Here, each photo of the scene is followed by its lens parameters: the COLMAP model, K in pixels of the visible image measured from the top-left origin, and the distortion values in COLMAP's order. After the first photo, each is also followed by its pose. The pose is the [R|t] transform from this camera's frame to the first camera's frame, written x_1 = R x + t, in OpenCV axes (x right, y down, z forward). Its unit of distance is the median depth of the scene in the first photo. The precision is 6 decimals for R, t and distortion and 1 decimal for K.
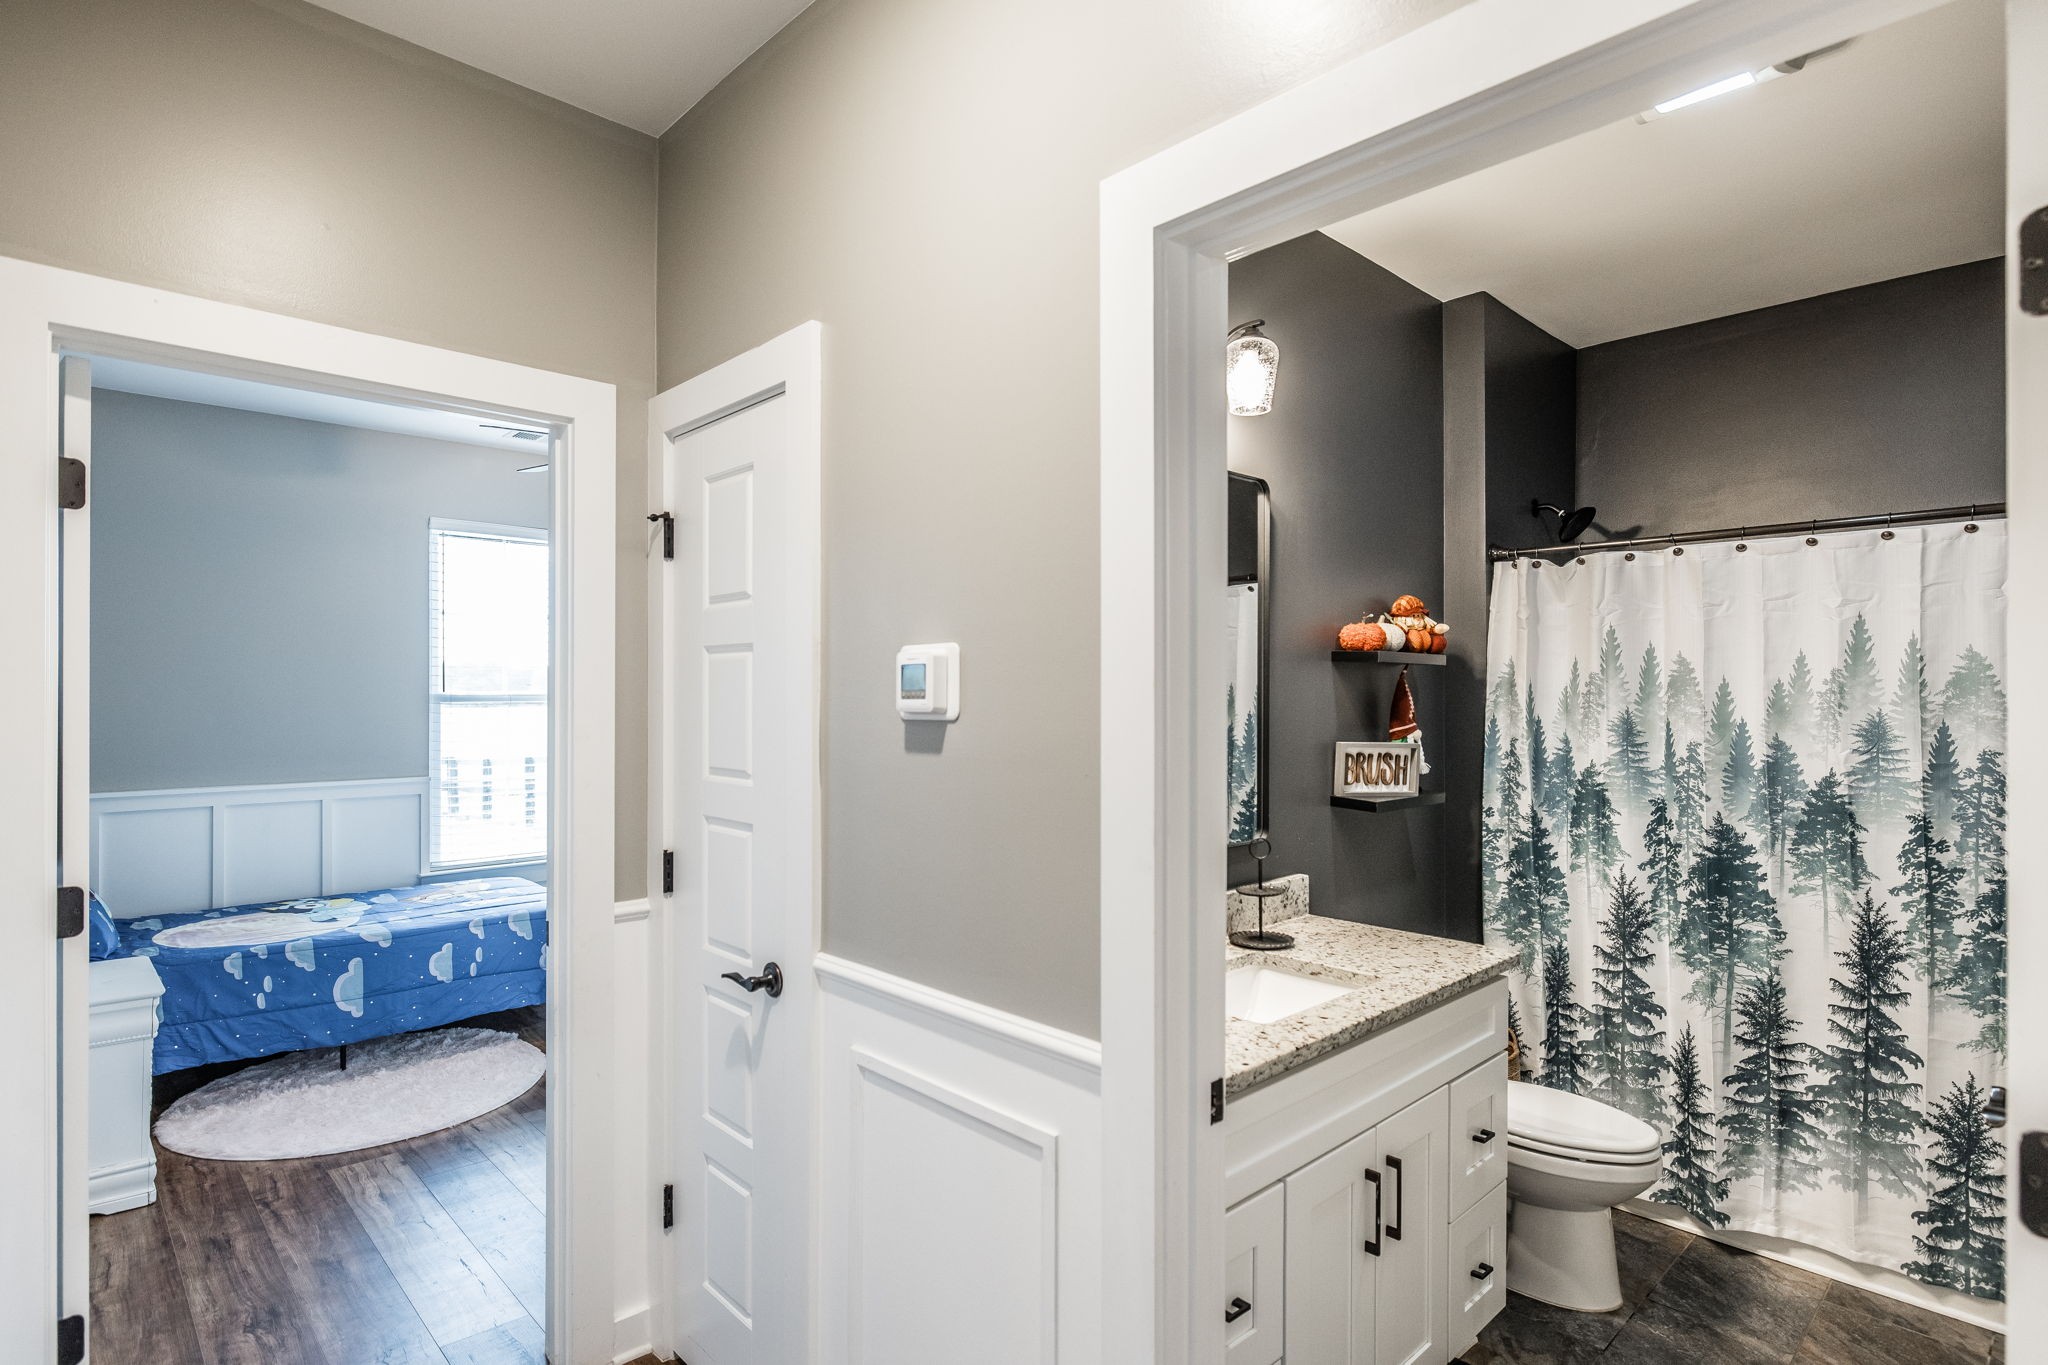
lens RADIAL K [[990.7, 0, 1043.7], [0, 990.7, 693.0], [0, 0, 1]] dist [-0.001234, 0.001756]
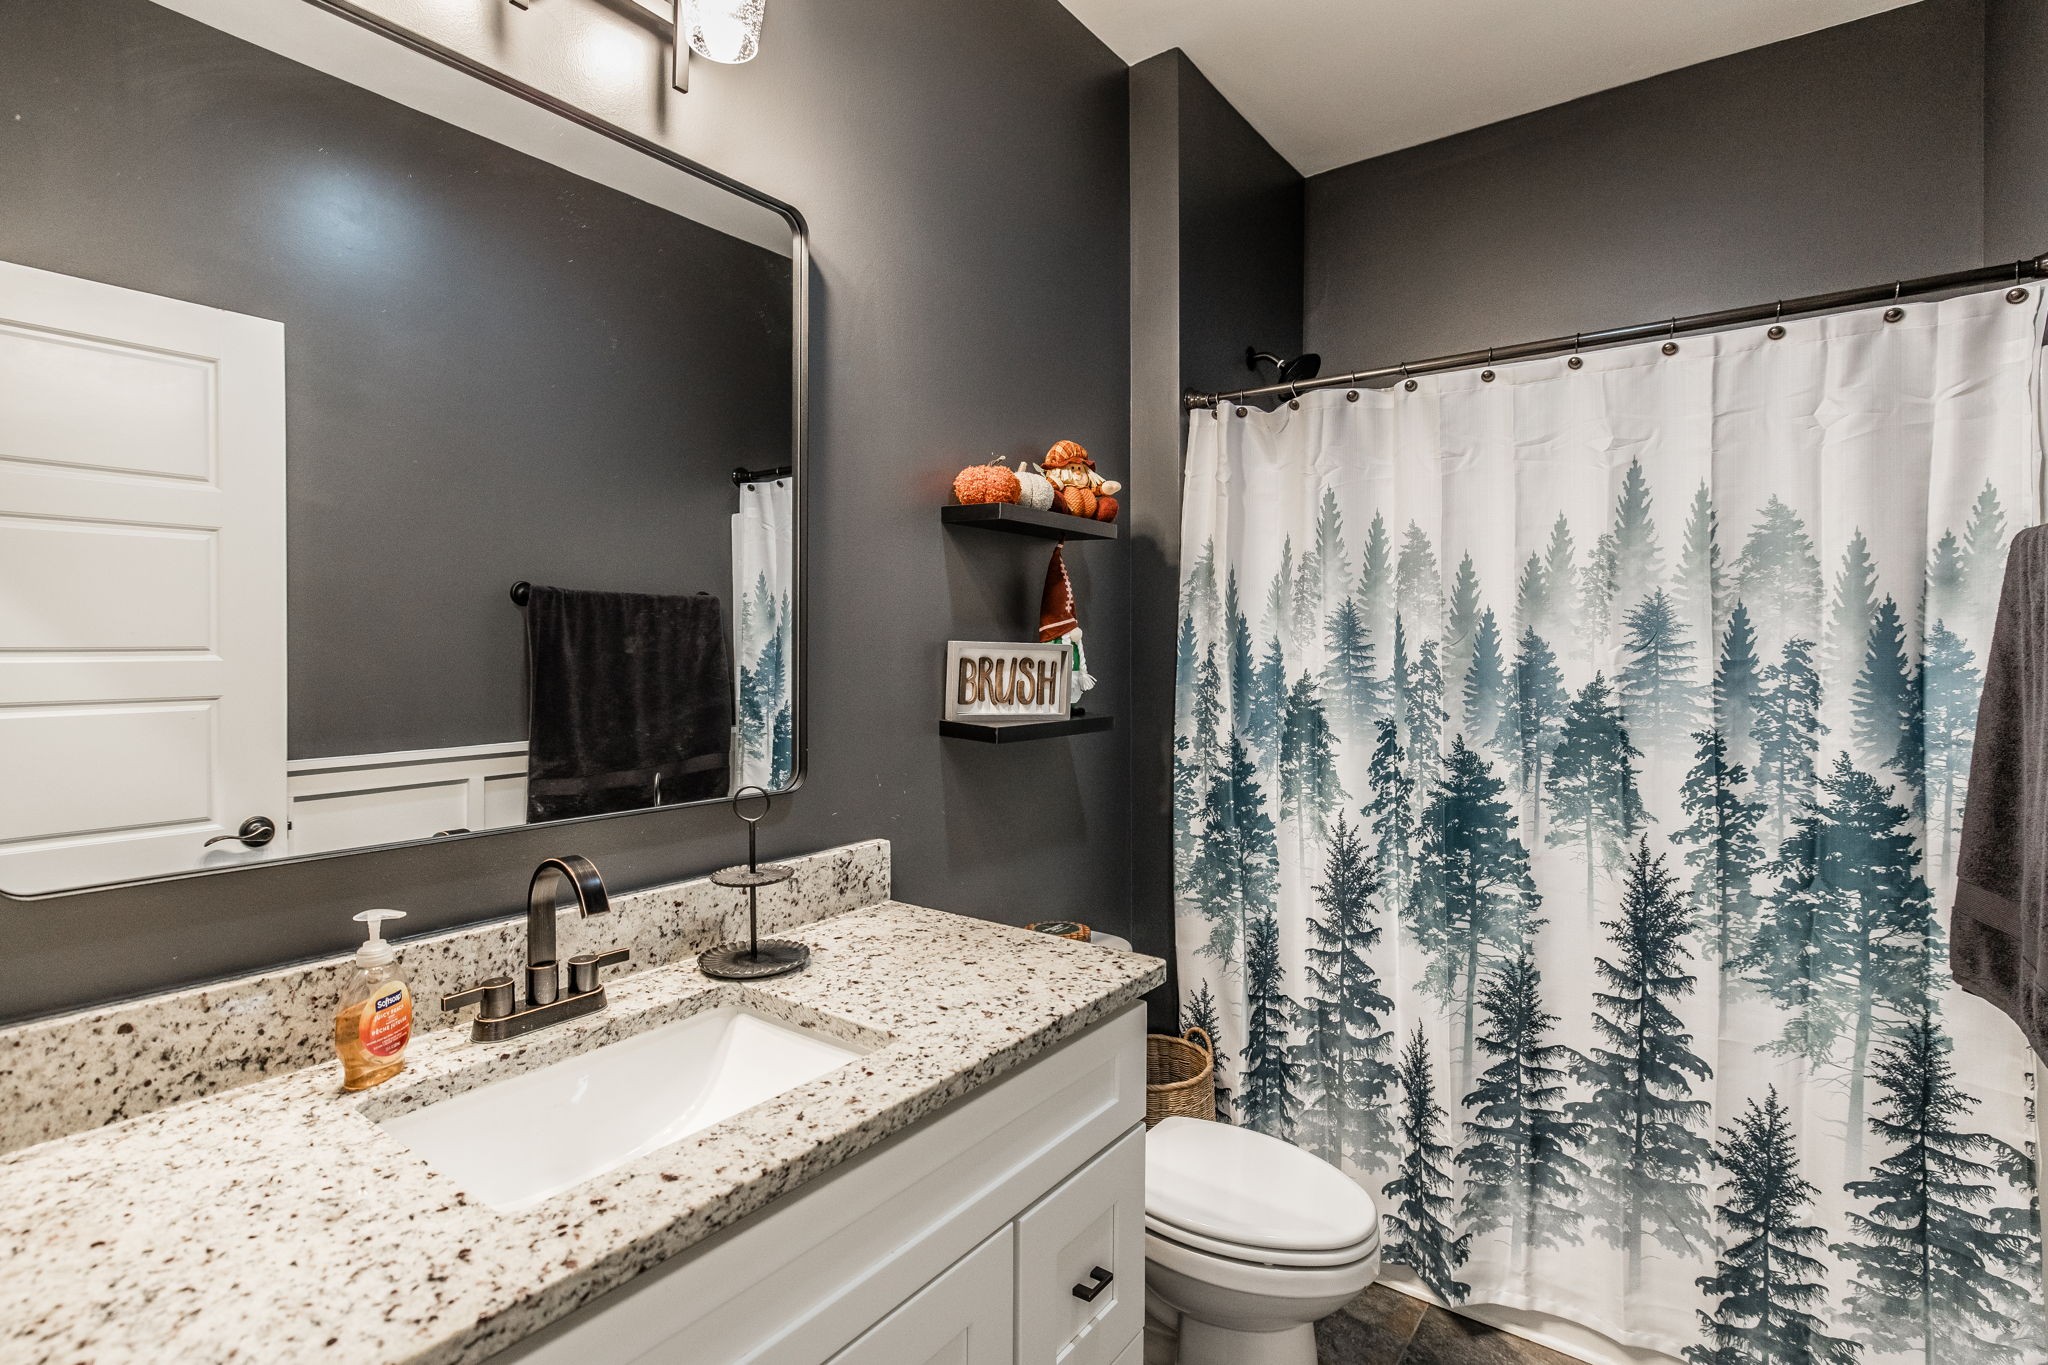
lens RADIAL K [[990.7, 0, 1019.3], [0, 990.7, 647.6], [0, 0, 1]] dist [-0.001234, 0.001756]
pose [[0.984321, 0.000398, 0.176385, 0.230258], [-0.001499, 0.999980, 0.006112, 0.051344], [-0.176379, -0.006281, 0.984302, 0.333960]]
